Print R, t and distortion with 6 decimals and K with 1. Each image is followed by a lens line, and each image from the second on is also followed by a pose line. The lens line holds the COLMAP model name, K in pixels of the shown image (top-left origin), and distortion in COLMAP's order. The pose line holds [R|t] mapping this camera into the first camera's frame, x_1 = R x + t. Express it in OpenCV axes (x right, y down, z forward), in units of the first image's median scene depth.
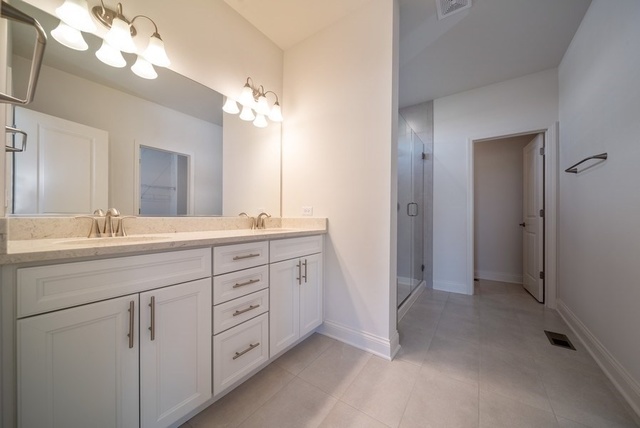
lens RADIAL K [[227.1, 0, 319.9], [0, 227.1, 215.6], [0, 0, 1]] dist [0.000515, -0.000010]
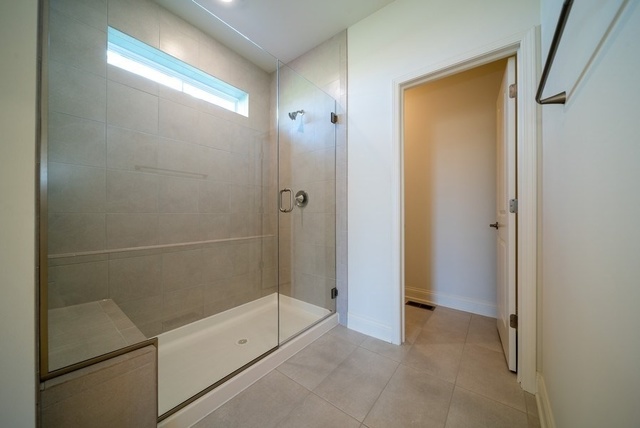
lens RADIAL K [[227.1, 0, 319.8], [0, 227.1, 212.9], [0, 0, 1]] dist [0.000515, -0.000010]
pose [[0.999227, -0.003469, -0.039146, 0.446881], [0.003555, 0.999991, 0.002128, 0.002058], [0.039138, -0.002266, 0.999231, 0.367565]]
